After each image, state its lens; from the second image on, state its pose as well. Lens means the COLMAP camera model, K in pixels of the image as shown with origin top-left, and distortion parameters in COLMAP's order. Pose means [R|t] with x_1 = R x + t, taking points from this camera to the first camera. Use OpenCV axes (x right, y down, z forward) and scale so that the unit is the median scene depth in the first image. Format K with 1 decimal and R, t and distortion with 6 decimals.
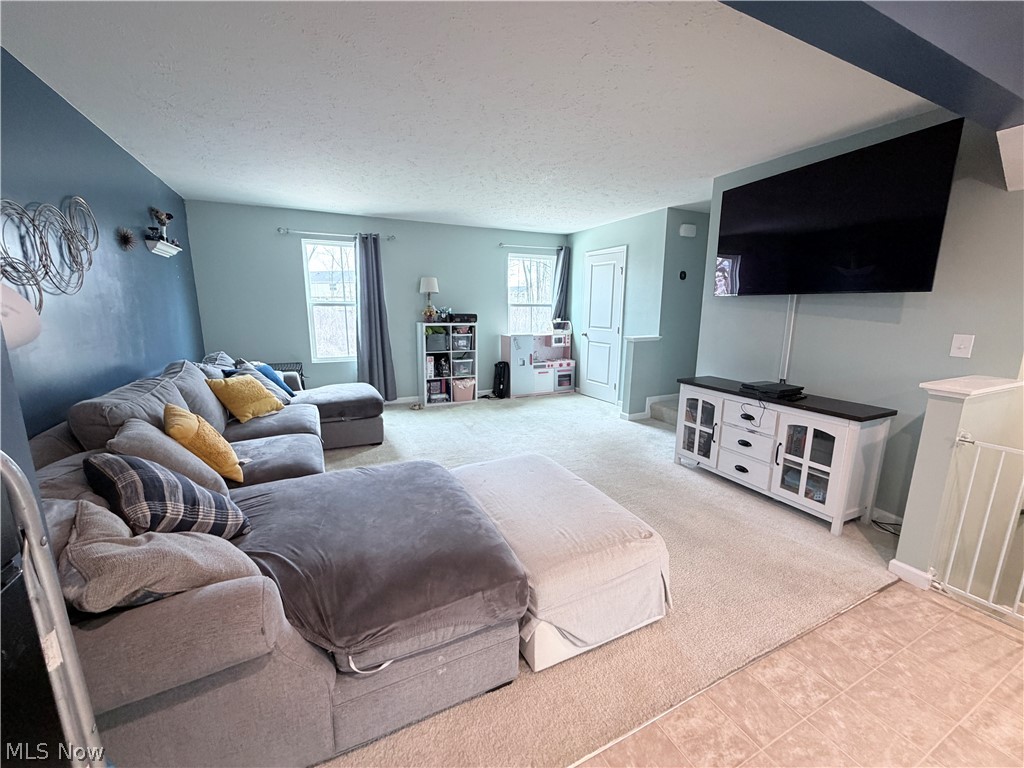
lens RADIAL K [[408.1, 0, 512.0], [0, 408.1, 384.0], [0, 0, 1]] dist [0.000937, -0.000369]
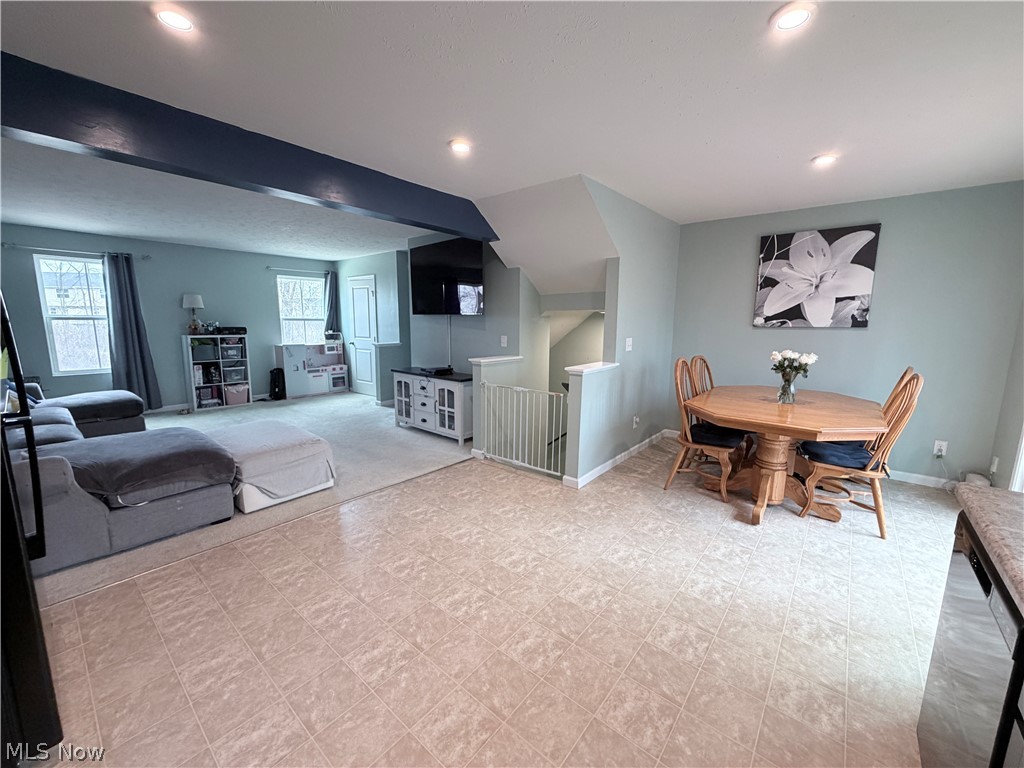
lens RADIAL K [[408.1, 0, 512.0], [0, 408.1, 384.0], [0, 0, 1]] dist [0.000937, -0.000369]
pose [[0.913046, -0.060366, 0.403366, 0.128176], [0.073171, 0.997185, -0.016395, 0.063344], [-0.401240, 0.044484, 0.914892, -0.352654]]
